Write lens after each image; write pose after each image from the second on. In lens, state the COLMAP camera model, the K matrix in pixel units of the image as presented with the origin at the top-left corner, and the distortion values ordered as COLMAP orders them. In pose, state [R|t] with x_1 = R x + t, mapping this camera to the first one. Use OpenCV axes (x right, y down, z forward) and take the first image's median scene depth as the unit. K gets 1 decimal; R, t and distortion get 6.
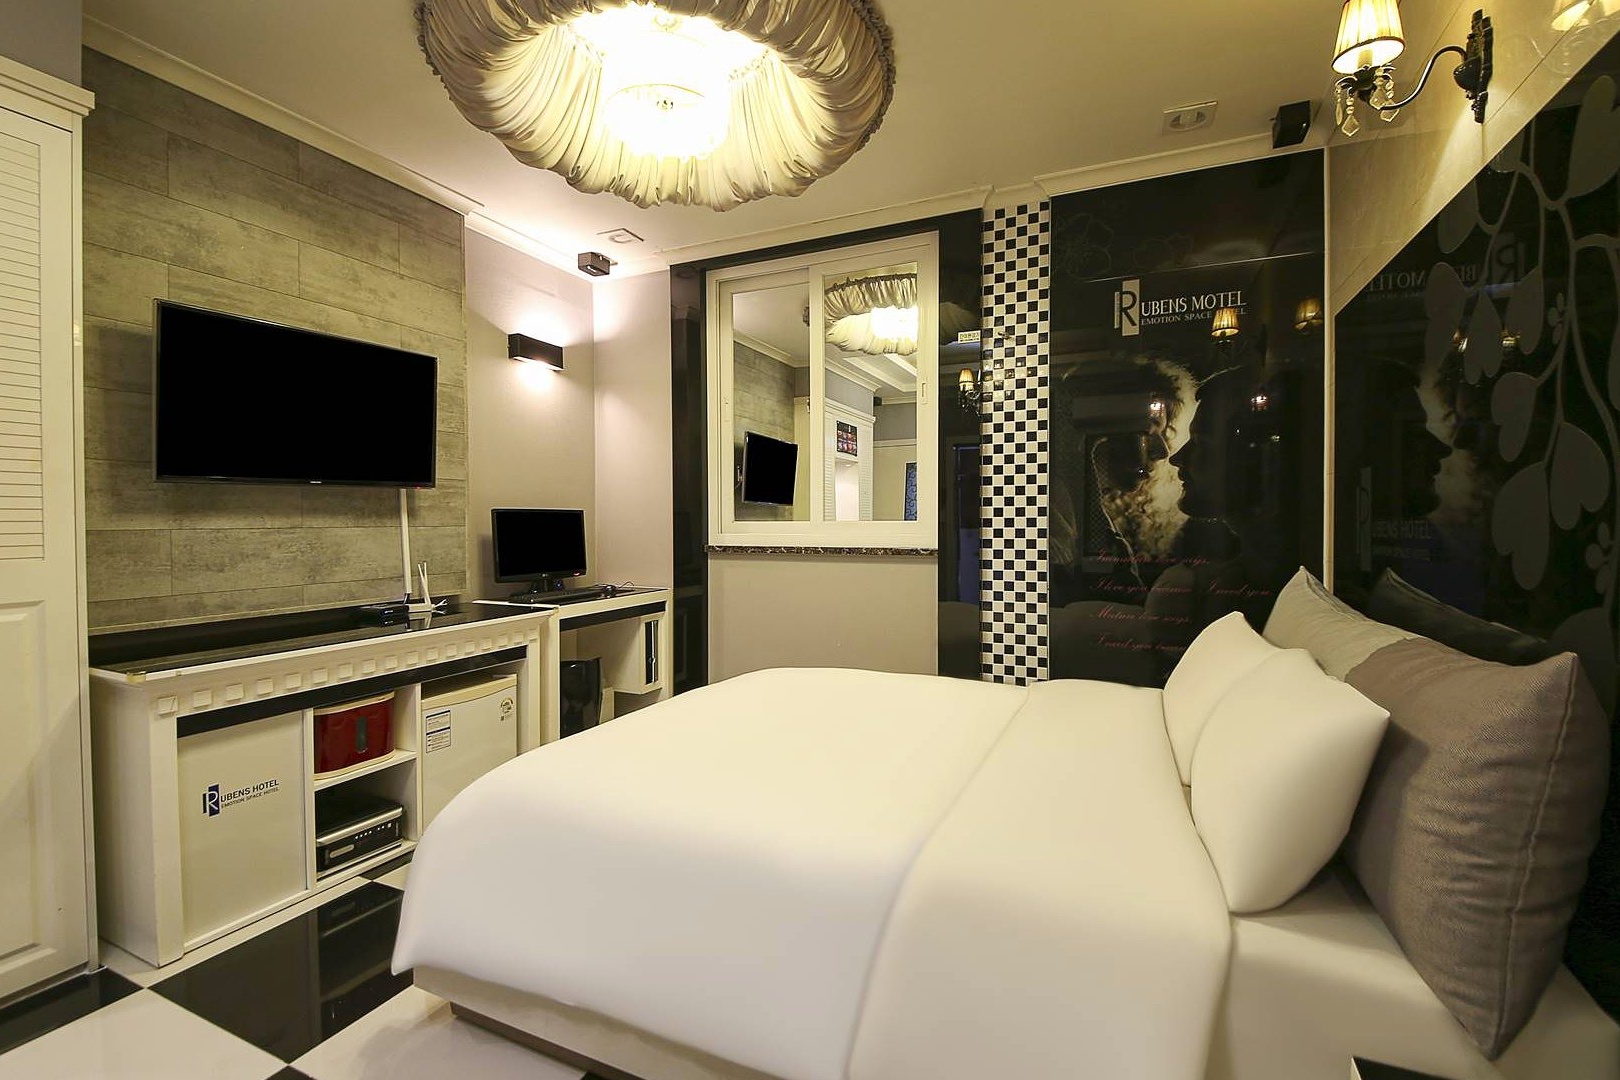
lens RADIAL K [[702.4, 0, 808.1], [0, 702.4, 530.9], [0, 0, 1]] dist [0.034571, -0.027988]
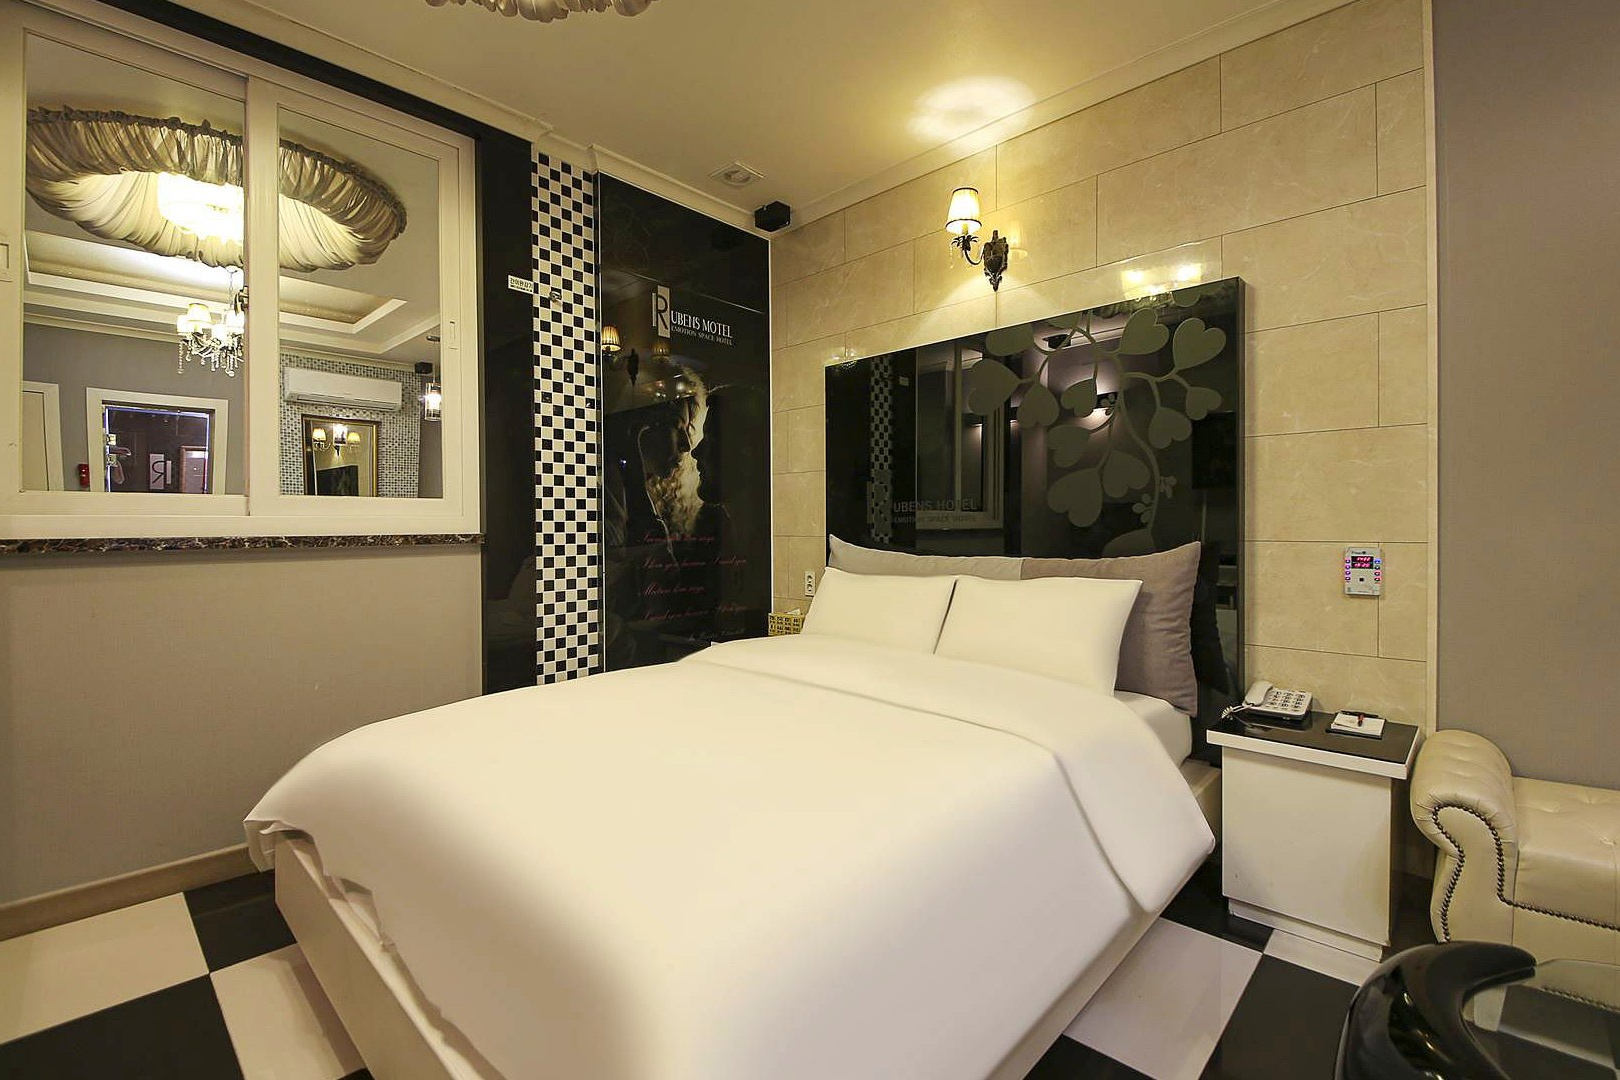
lens RADIAL K [[690.5, 0, 814.9], [0, 690.5, 535.0], [0, 0, 1]] dist [0.016389, -0.019252]
pose [[0.322001, -0.009933, 0.946687, -0.495364], [0.017866, 0.999831, 0.004414, 0.033020], [-0.946571, 0.015492, 0.322124, 0.434206]]
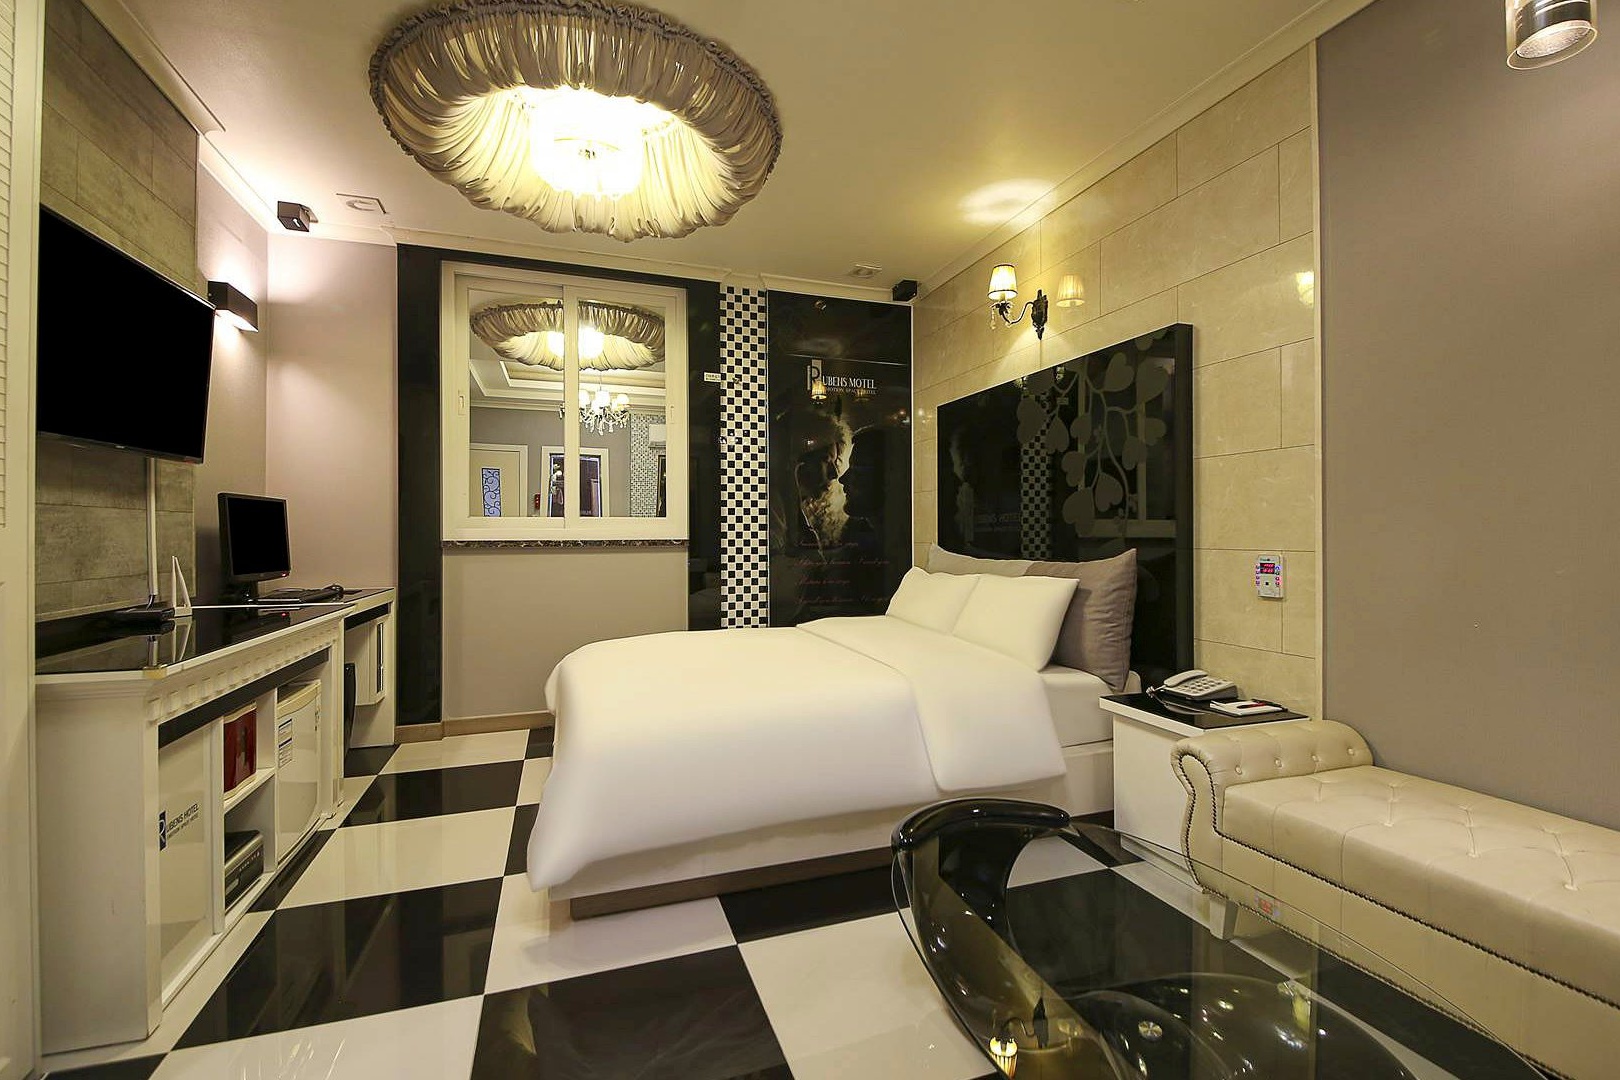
lens RADIAL K [[702.4, 0, 808.1], [0, 702.4, 530.9], [0, 0, 1]] dist [0.034571, -0.027988]
pose [[0.726515, 0.005469, 0.687128, -0.589836], [0.010586, 0.999761, -0.019149, 0.040633], [-0.687069, 0.021186, 0.726284, -0.072820]]
